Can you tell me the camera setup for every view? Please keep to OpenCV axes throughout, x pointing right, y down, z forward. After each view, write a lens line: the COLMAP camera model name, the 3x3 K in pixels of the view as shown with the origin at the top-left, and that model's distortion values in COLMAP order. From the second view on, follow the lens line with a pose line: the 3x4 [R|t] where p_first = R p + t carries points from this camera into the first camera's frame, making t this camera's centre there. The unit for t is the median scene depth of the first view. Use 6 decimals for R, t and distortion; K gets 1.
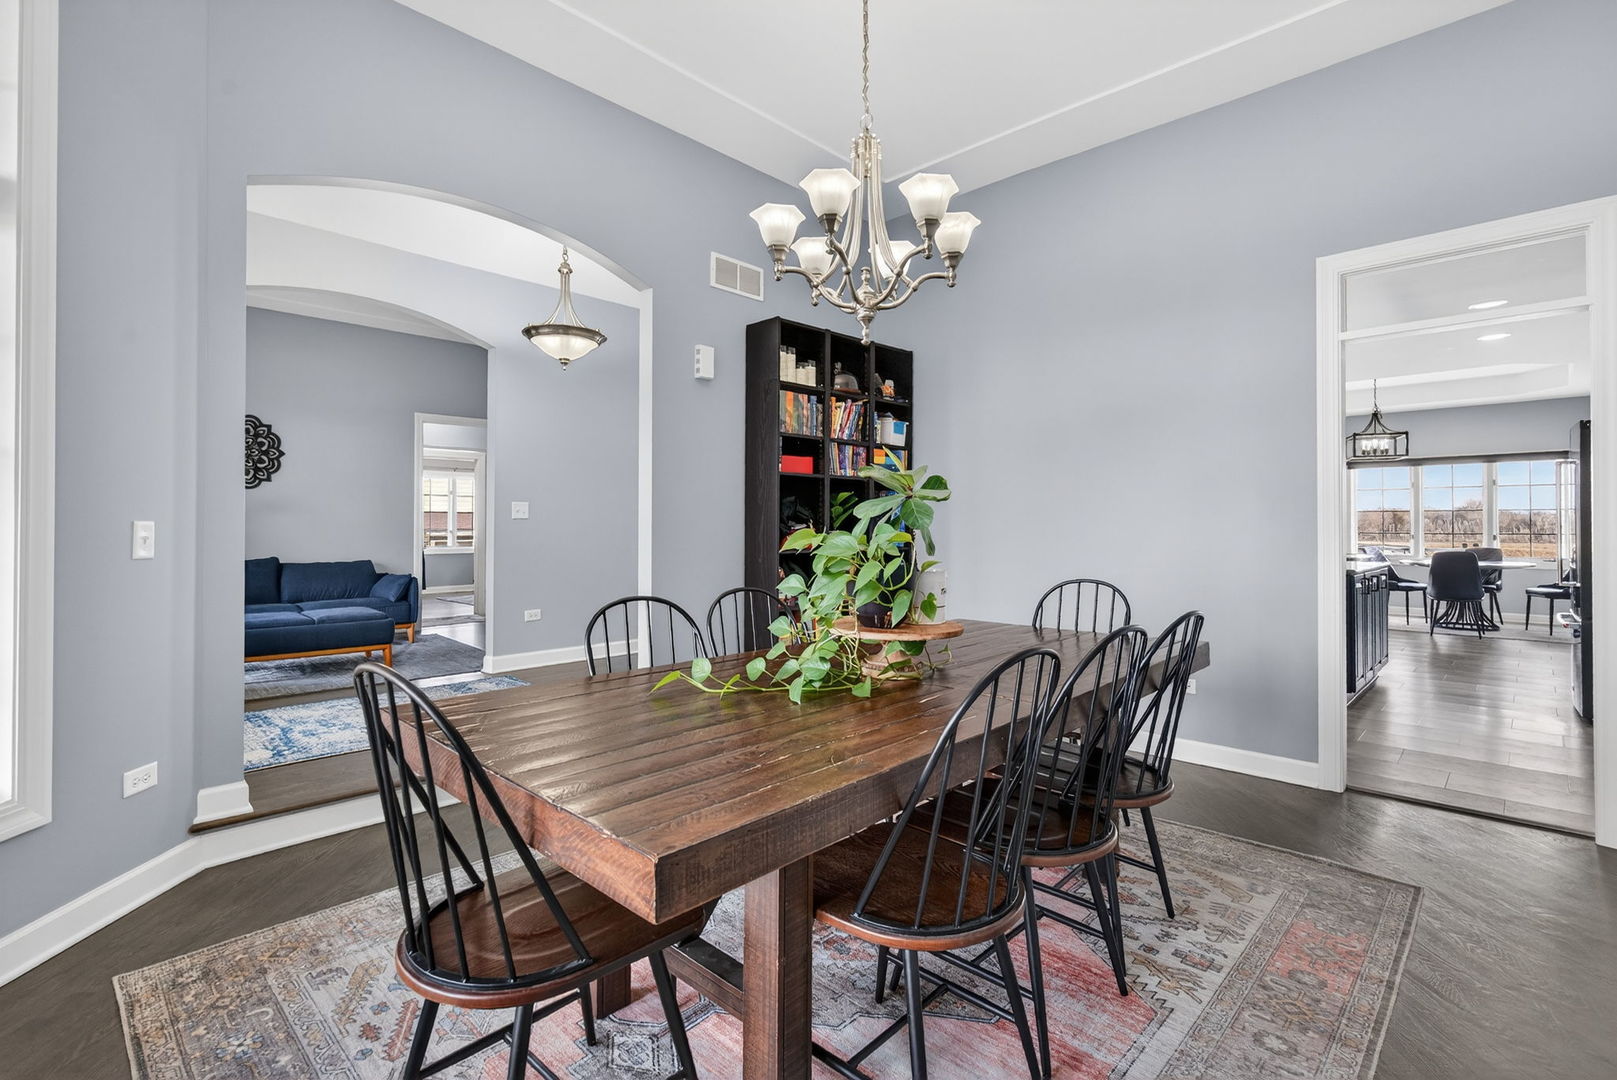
lens RADIAL K [[746.5, 0, 812.6], [0, 746.5, 523.8], [0, 0, 1]] dist [-0.000416, -0.000025]
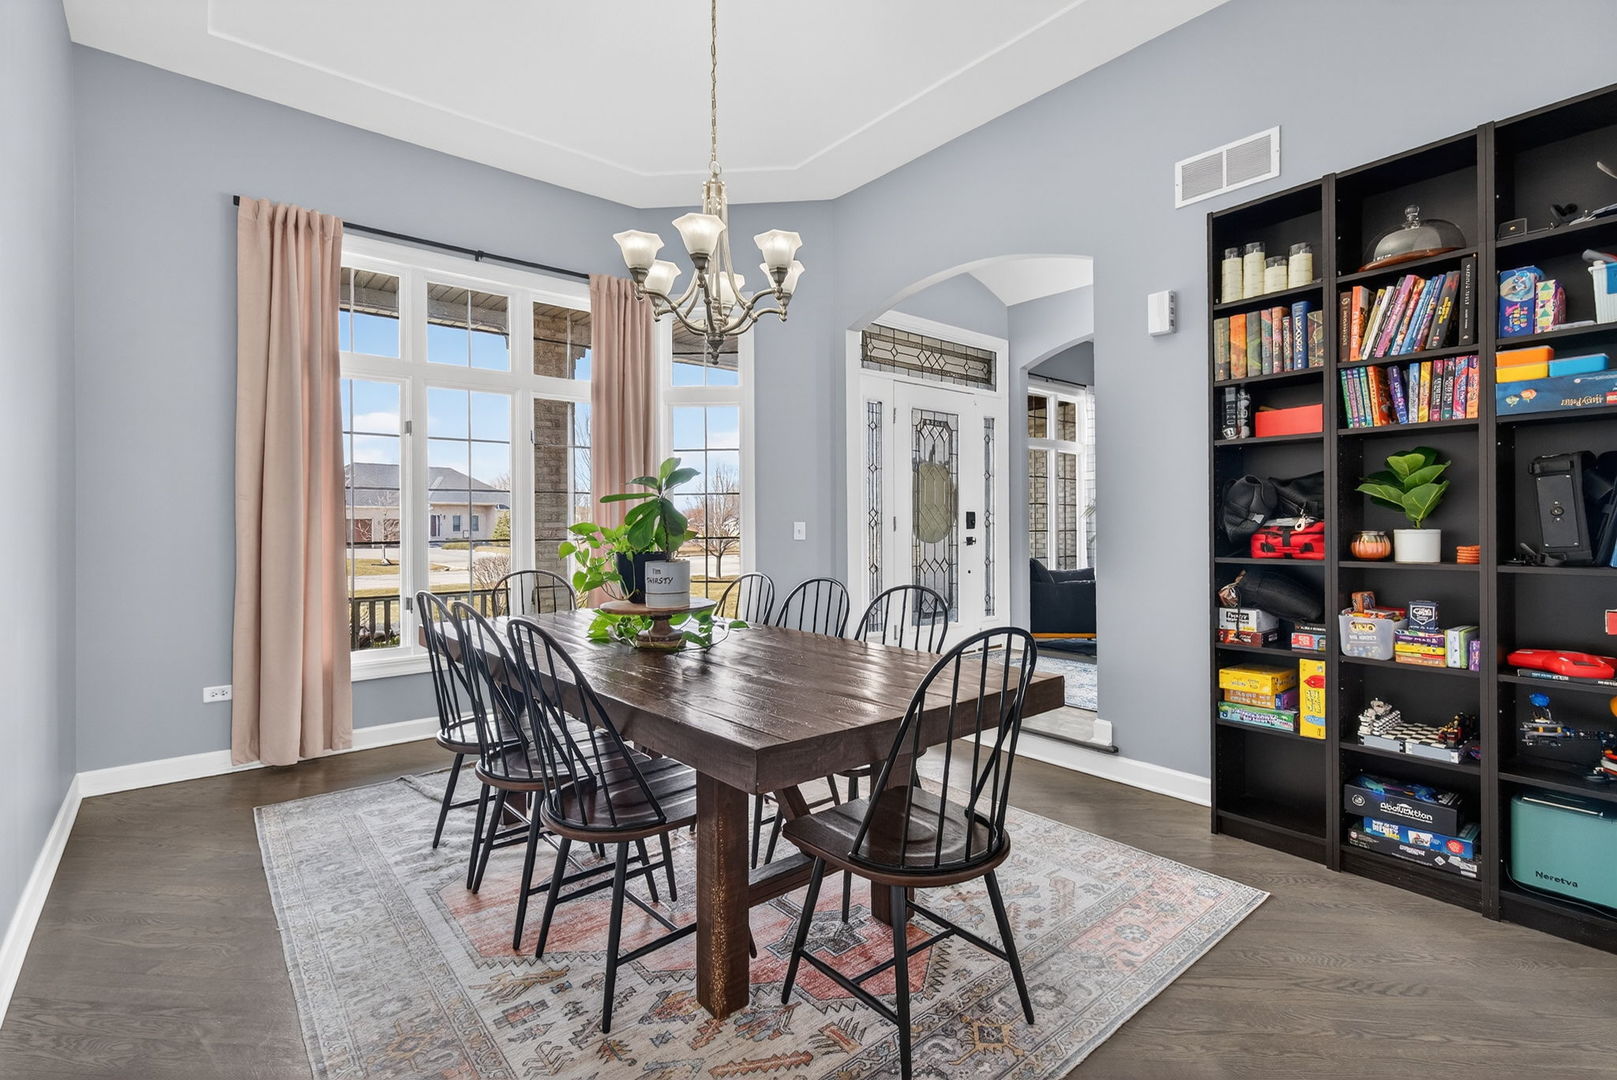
lens RADIAL K [[746.5, 0, 812.6], [0, 746.5, 523.8], [0, 0, 1]] dist [-0.000416, -0.000025]
pose [[-0.101918, 0.001553, -0.994792, 0.653352], [0.007303, 0.999973, 0.000813, 0.002267], [0.994766, -0.007182, -0.101926, 0.690651]]
